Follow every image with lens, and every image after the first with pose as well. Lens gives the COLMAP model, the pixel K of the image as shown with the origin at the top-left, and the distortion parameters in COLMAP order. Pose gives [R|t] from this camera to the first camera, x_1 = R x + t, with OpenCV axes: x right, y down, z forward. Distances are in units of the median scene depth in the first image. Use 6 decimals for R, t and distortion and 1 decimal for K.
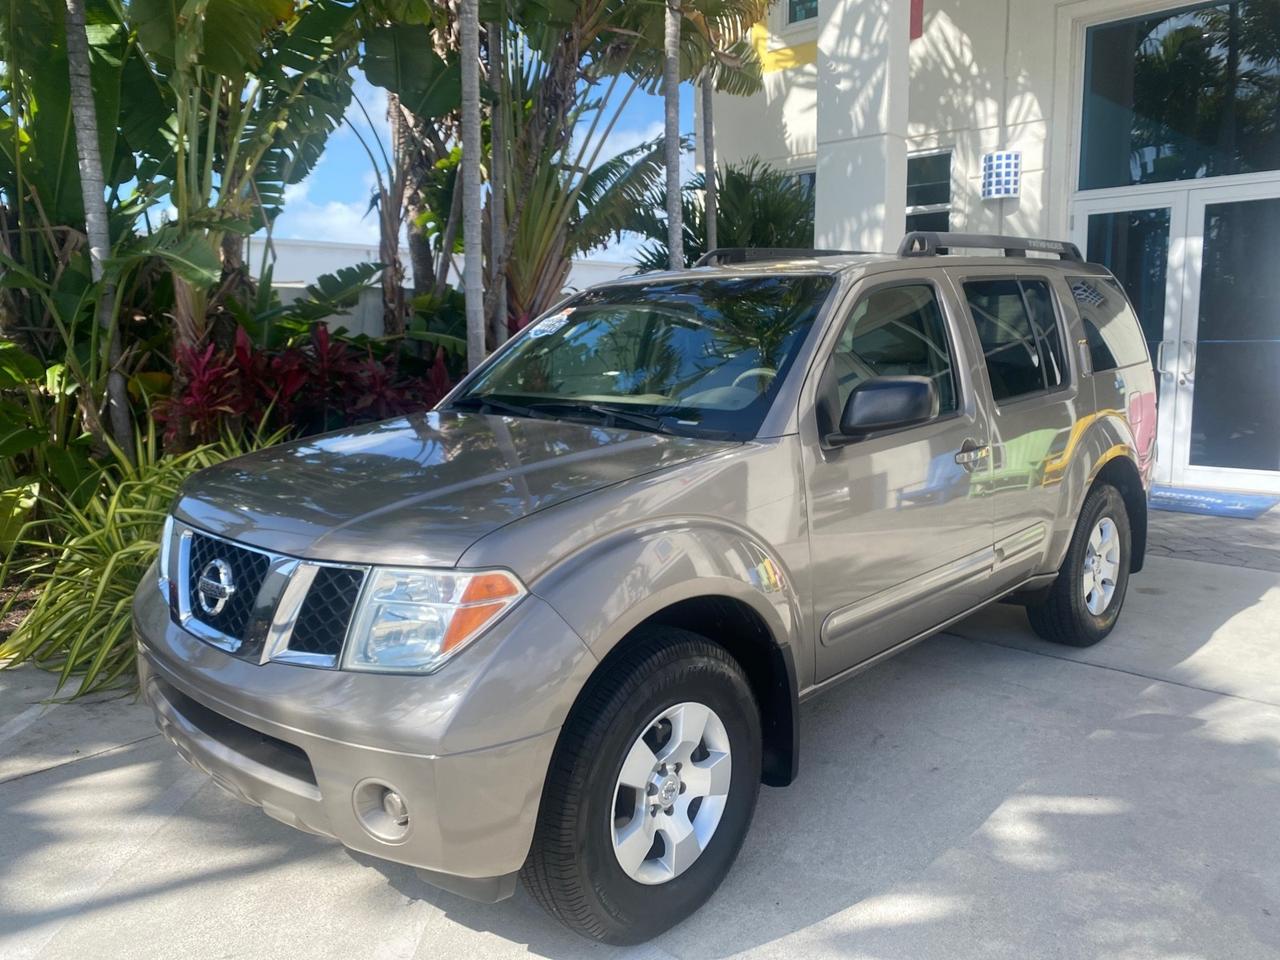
lens RADIAL K [[981.5, 0, 640.0], [0, 981.5, 480.0], [0, 0, 1]] dist [0.074244, -0.124468]
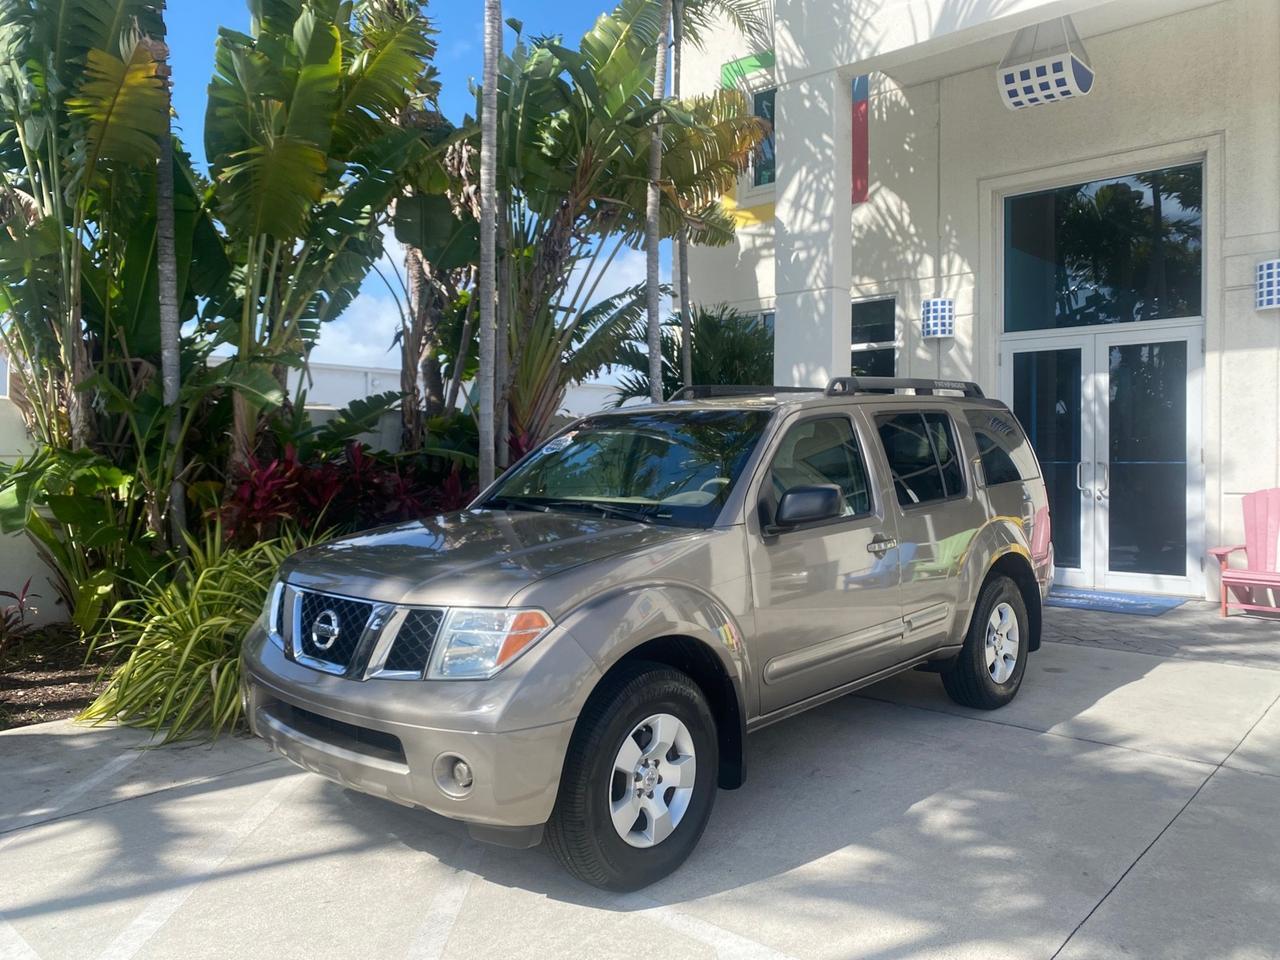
lens RADIAL K [[983.3, 0, 642.1], [0, 983.3, 471.9], [0, 0, 1]] dist [0.009740, -0.000652]
pose [[0.999712, 0.007400, 0.022843, -0.006892], [-0.004468, 0.992045, -0.125803, 0.024936], [-0.023592, 0.125665, 0.991792, -0.172450]]
